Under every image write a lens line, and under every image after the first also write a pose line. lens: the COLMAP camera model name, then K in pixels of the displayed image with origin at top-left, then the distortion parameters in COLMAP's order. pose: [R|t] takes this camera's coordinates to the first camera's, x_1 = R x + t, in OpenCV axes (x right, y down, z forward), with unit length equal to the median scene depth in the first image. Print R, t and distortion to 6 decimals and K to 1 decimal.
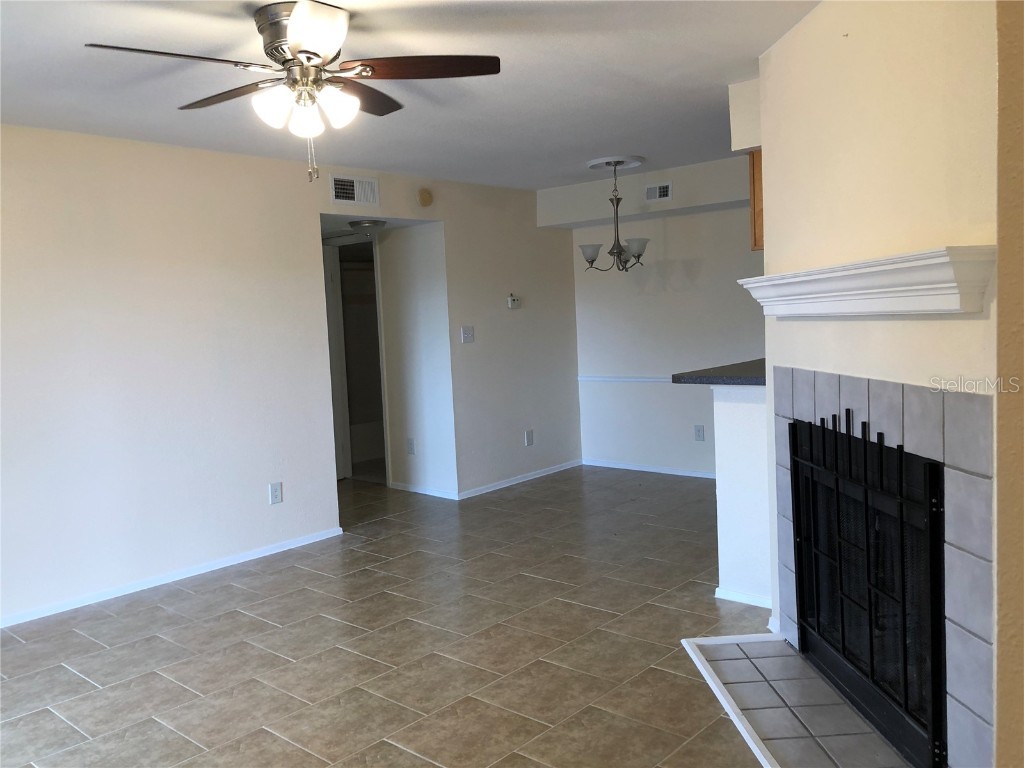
lens RADIAL K [[837.3, 0, 512.0], [0, 837.3, 384.0], [0, 0, 1]] dist [0.085260, -0.134276]
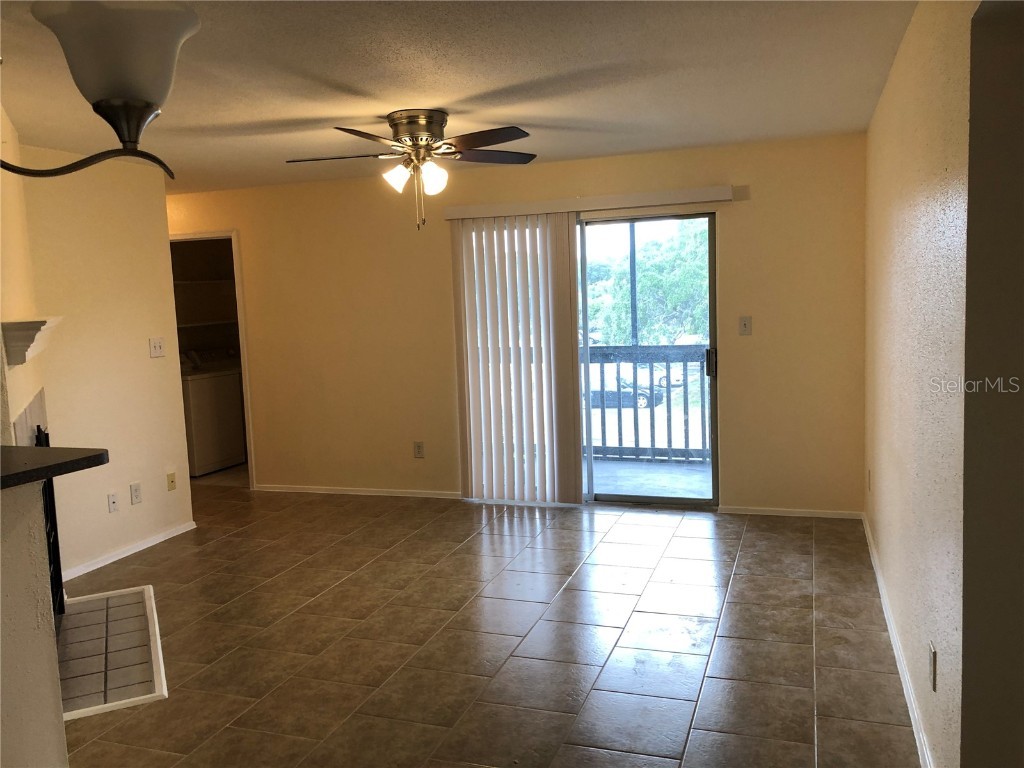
lens RADIAL K [[837.3, 0, 512.0], [0, 837.3, 384.0], [0, 0, 1]] dist [0.085260, -0.134276]
pose [[-0.922265, 0.121328, -0.367024, 0.107373], [0.050324, 0.979071, 0.197199, -0.144703], [0.383269, 0.163400, -0.909068, 1.385927]]
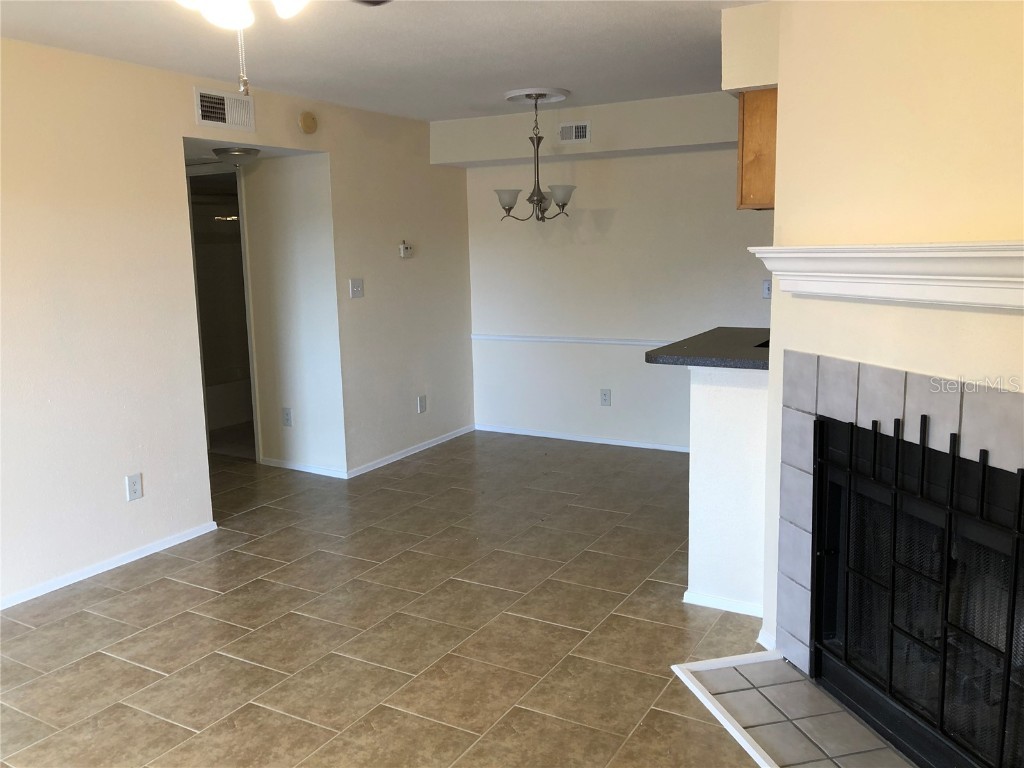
lens RADIAL K [[841.7, 0, 512.0], [0, 841.7, 384.0], [0, 0, 1]] dist [0.033235, 0.005083]
pose [[0.979674, -0.007047, 0.200472, -0.092532], [-0.007675, 0.997334, 0.072563, -0.032463], [-0.200448, -0.072627, 0.977009, 0.149221]]
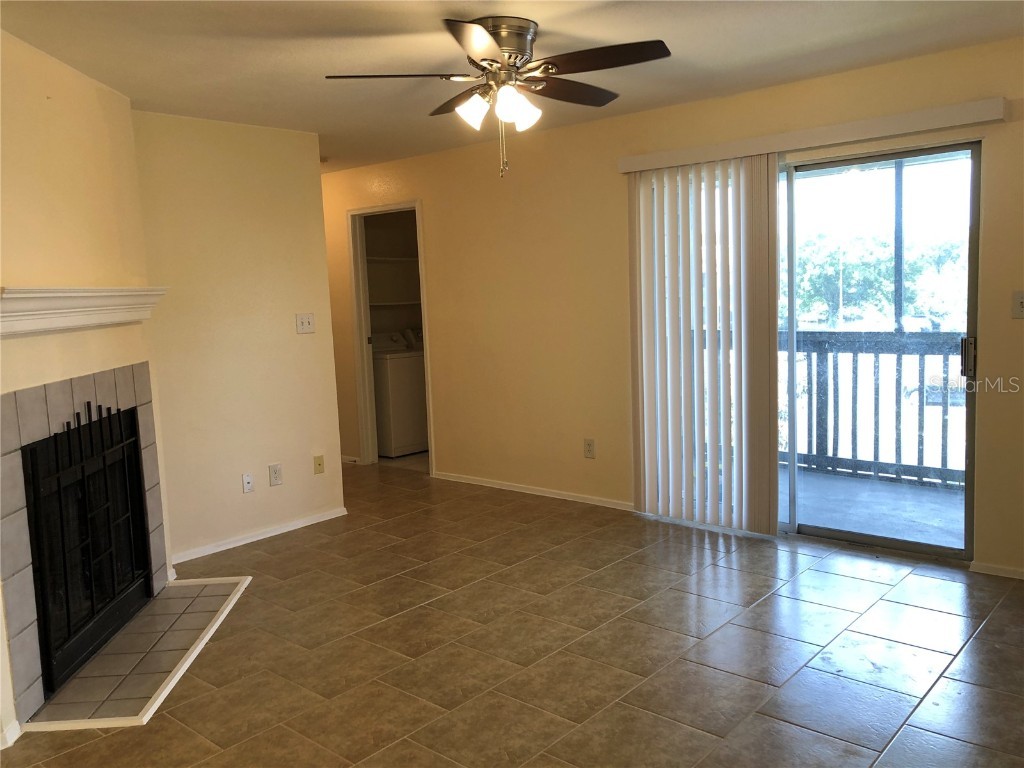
lens RADIAL K [[837.3, 0, 512.0], [0, 837.3, 384.0], [0, 0, 1]] dist [0.085260, -0.134276]
pose [[-0.996332, 0.085297, 0.006807, -0.132114], [0.085028, 0.977996, 0.190510, -0.100991], [0.009593, 0.190390, -0.981662, 1.241596]]
